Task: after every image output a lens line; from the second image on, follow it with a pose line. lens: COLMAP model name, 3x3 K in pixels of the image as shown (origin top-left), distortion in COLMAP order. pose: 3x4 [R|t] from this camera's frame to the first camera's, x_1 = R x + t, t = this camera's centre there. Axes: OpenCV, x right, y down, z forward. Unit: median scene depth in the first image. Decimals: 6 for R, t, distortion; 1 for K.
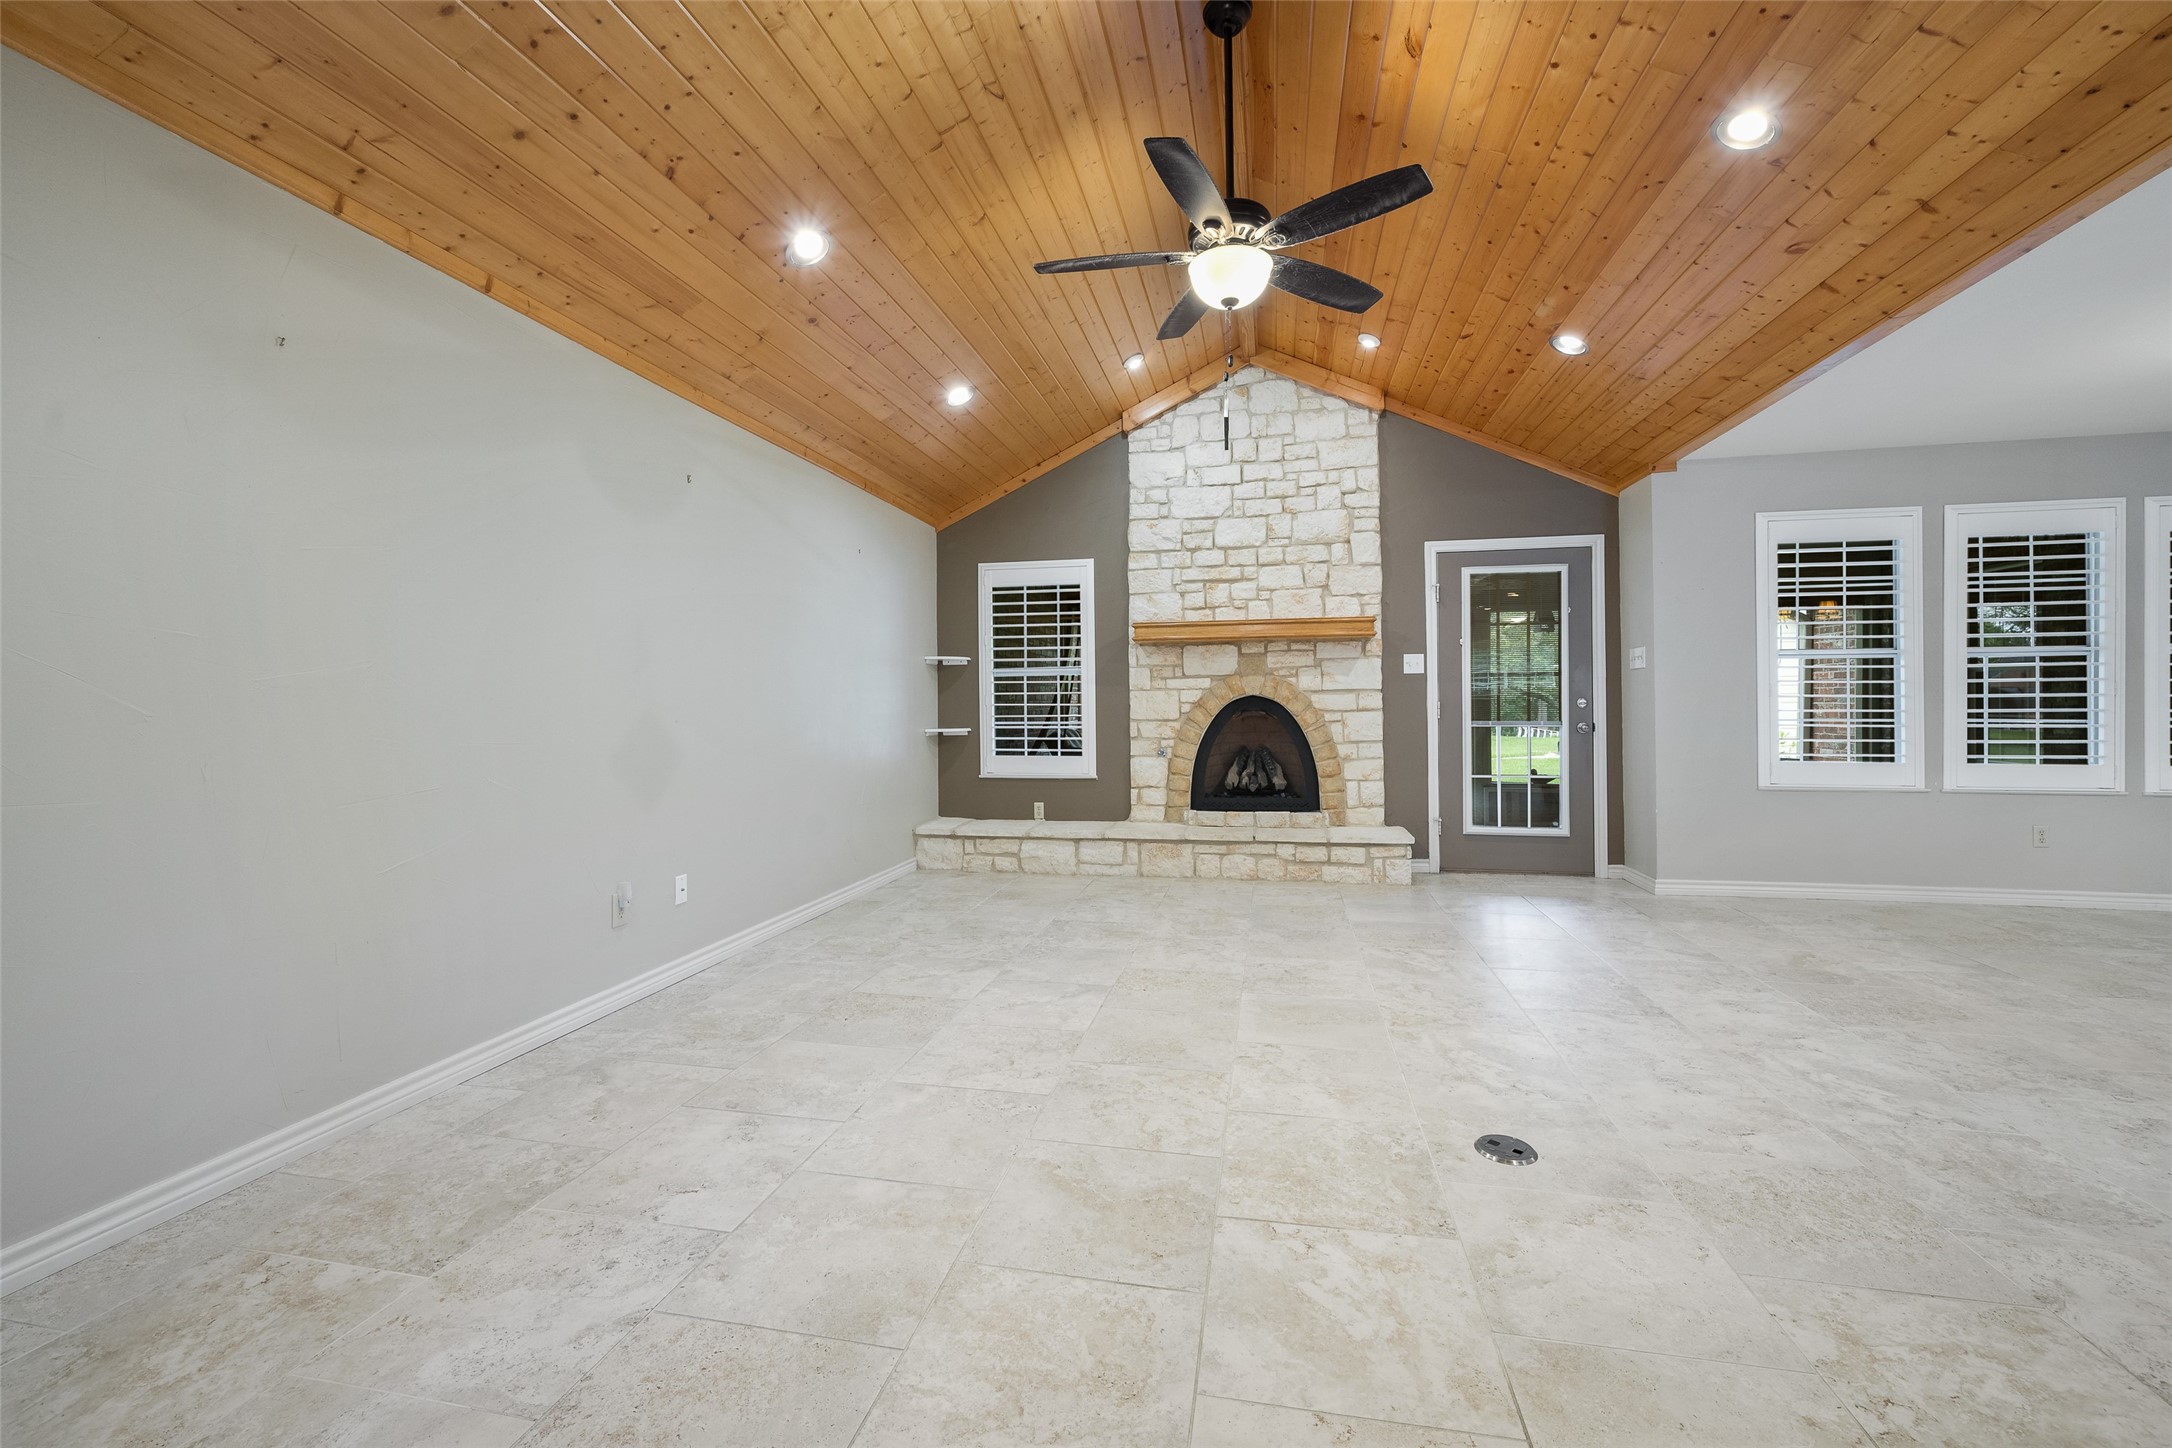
lens RADIAL K [[868.6, 0, 1087.2], [0, 868.6, 713.9], [0, 0, 1]] dist [-0.000980, 0.000869]
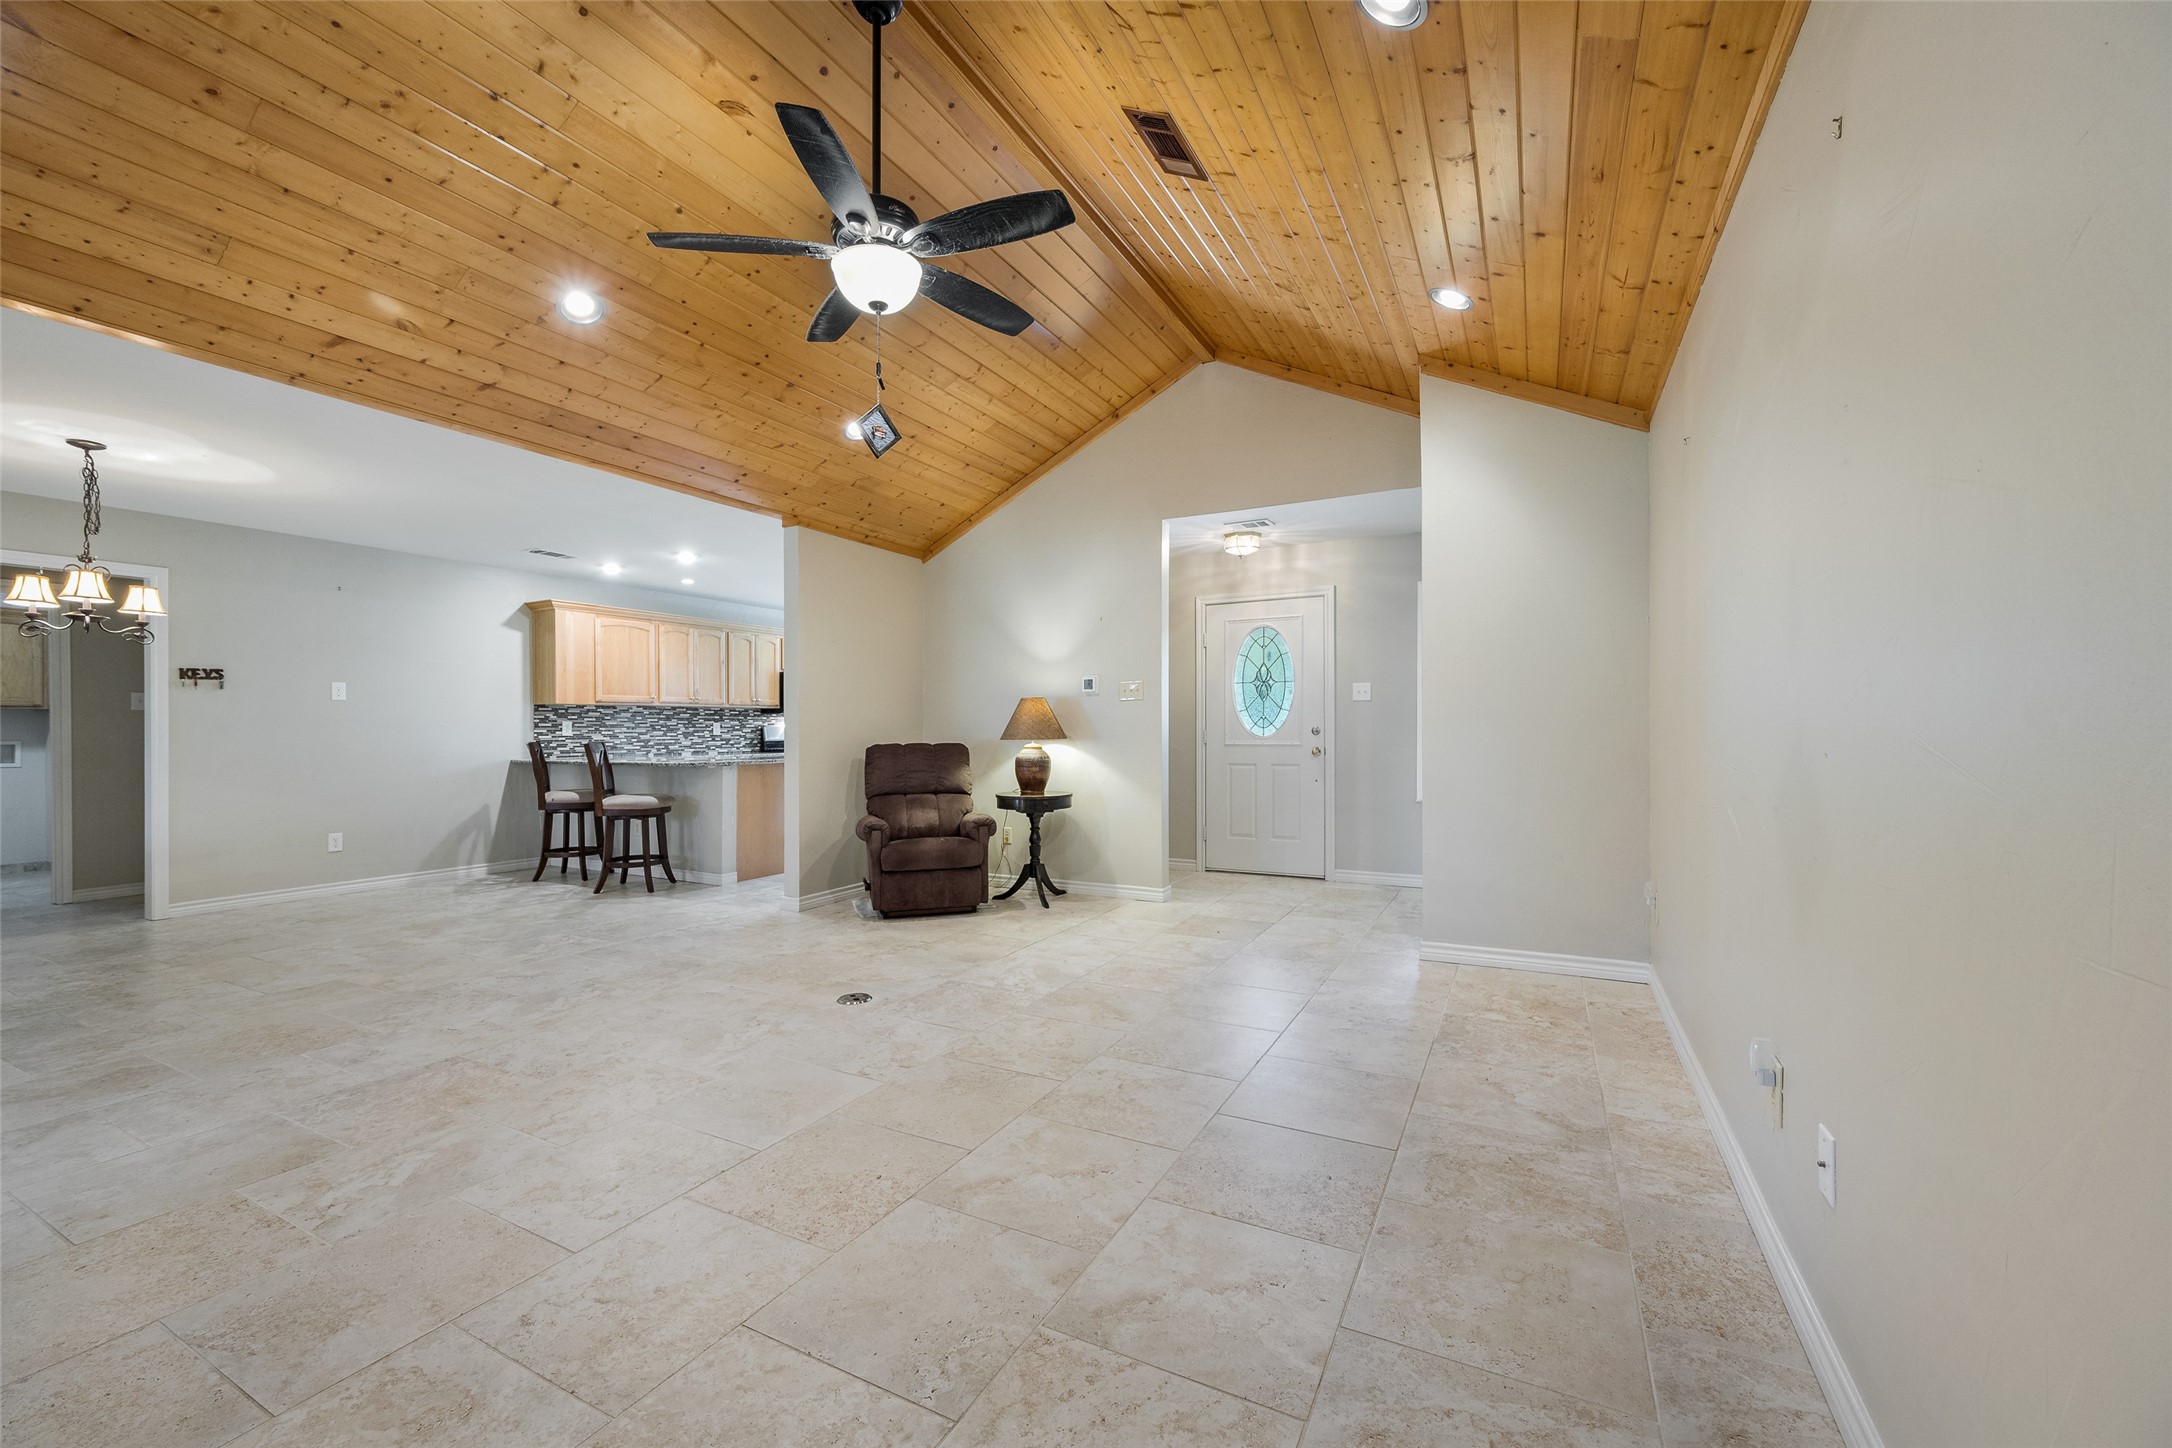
lens RADIAL K [[868.6, 0, 1097.5], [0, 868.6, 724.1], [0, 0, 1]] dist [-0.000980, 0.000869]
pose [[-0.966472, 0.018937, 0.256074, -0.292587], [0.019583, 0.999808, -0.000029, -0.014595], [-0.256025, 0.004987, -0.966657, 1.774328]]
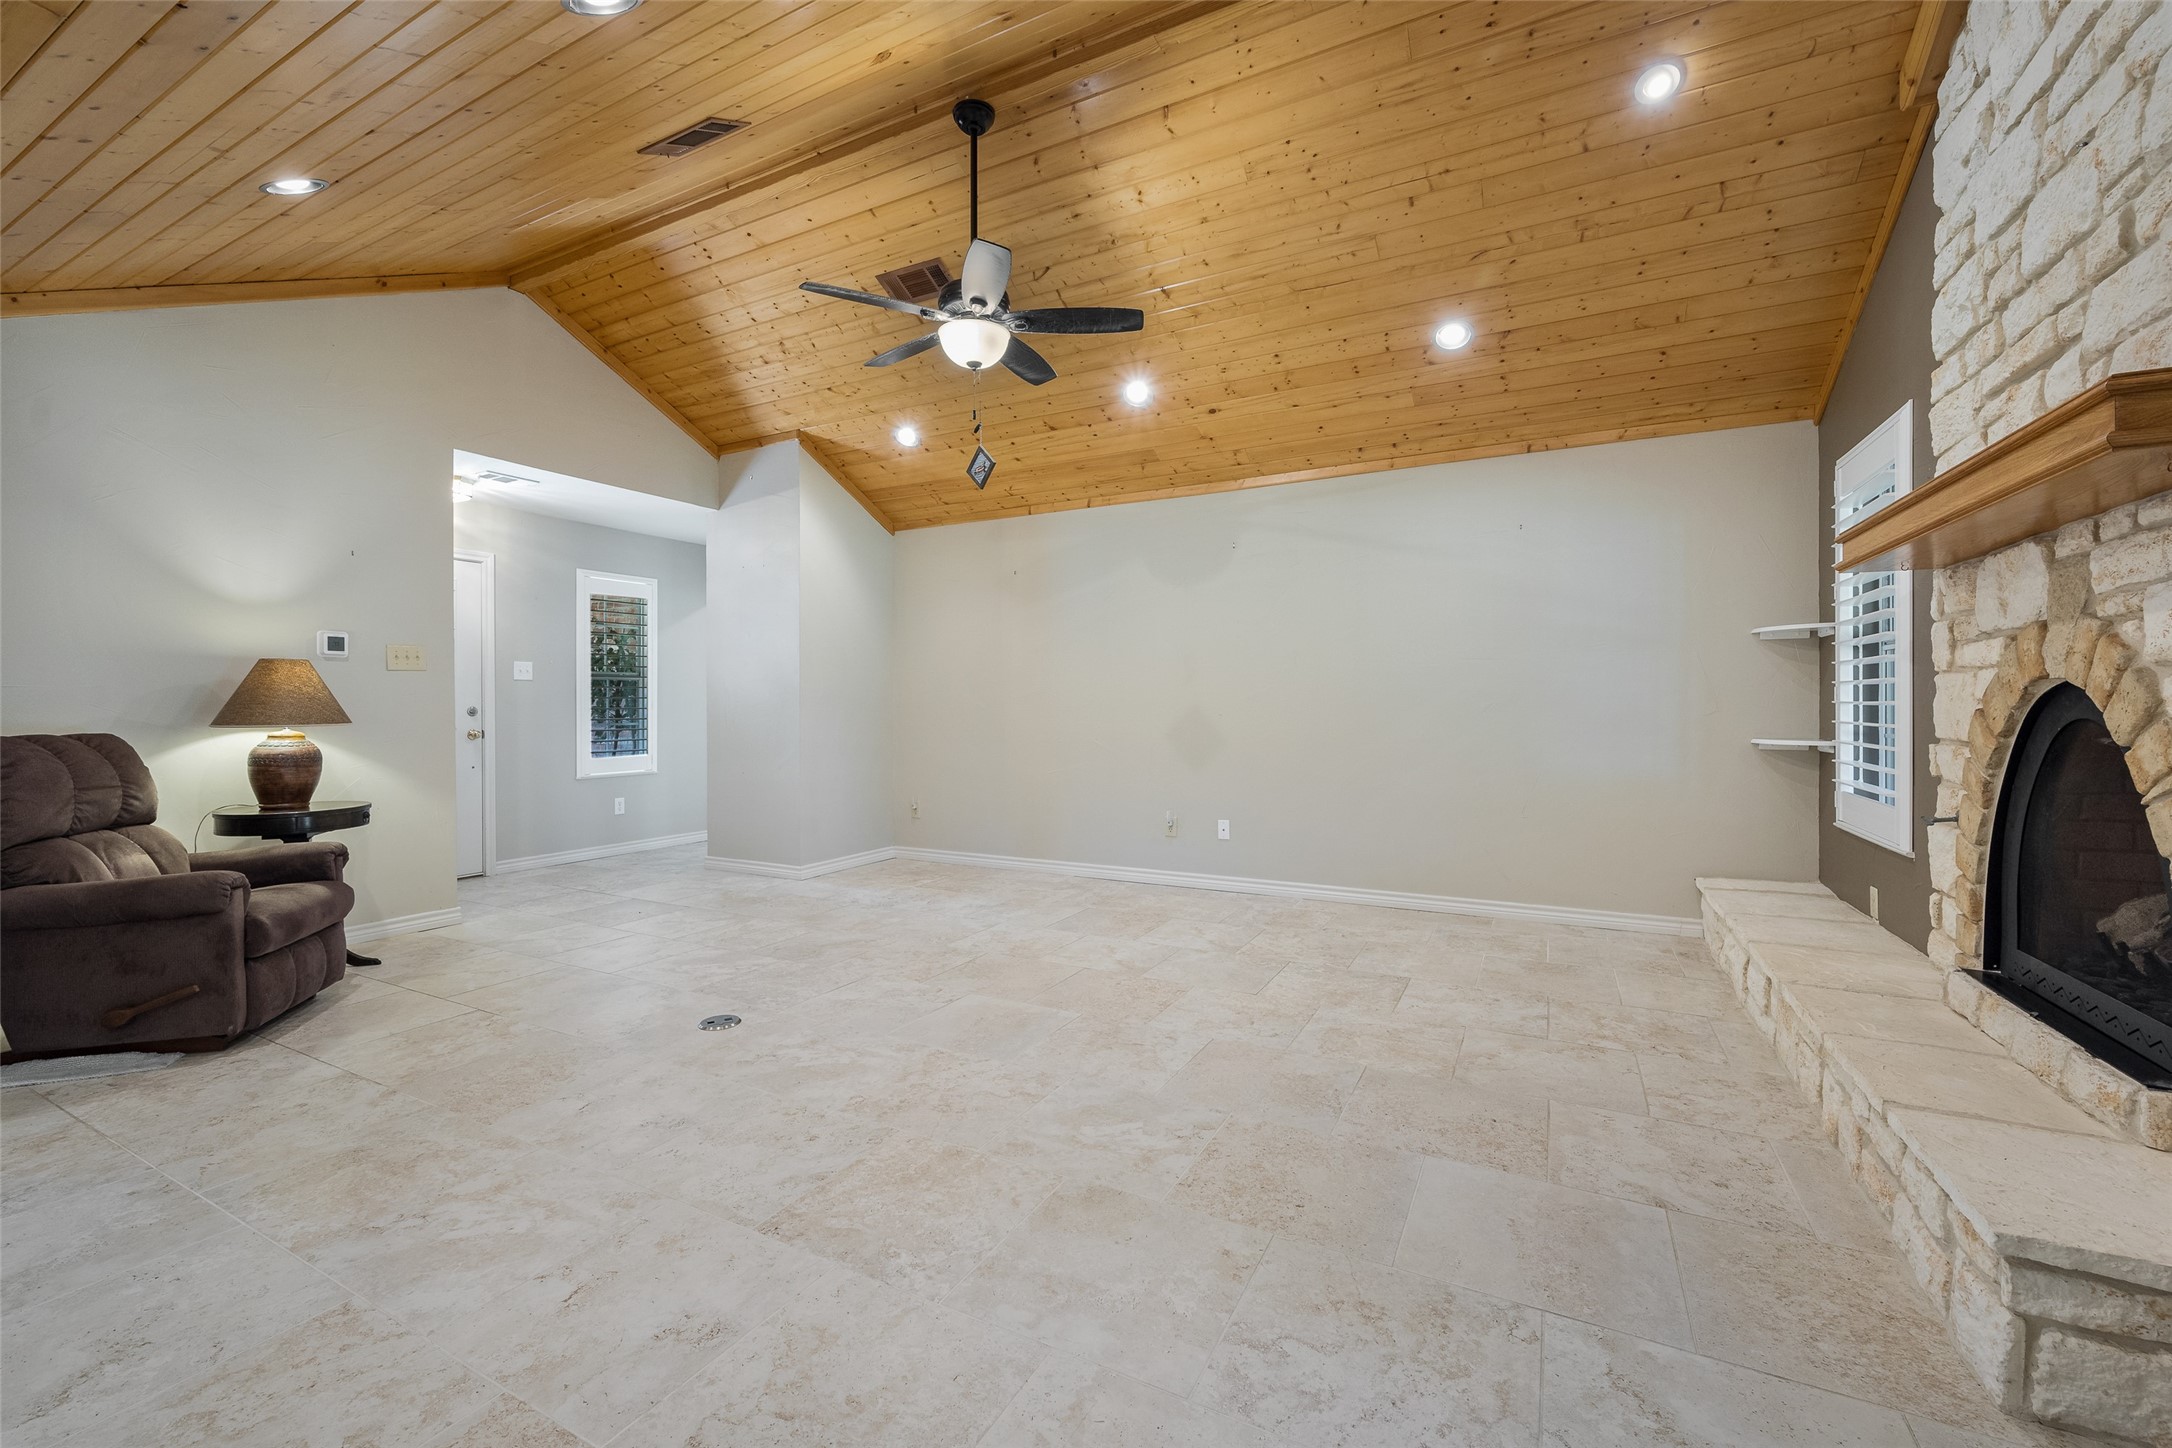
lens RADIAL K [[868.6, 0, 1085.8], [0, 868.6, 722.6], [0, 0, 1]] dist [-0.000980, 0.000869]
pose [[-0.265360, 0.028662, -0.963723, 1.198087], [-0.003226, 0.999526, 0.030615, -0.027576], [0.964144, 0.011233, -0.265142, 1.388682]]
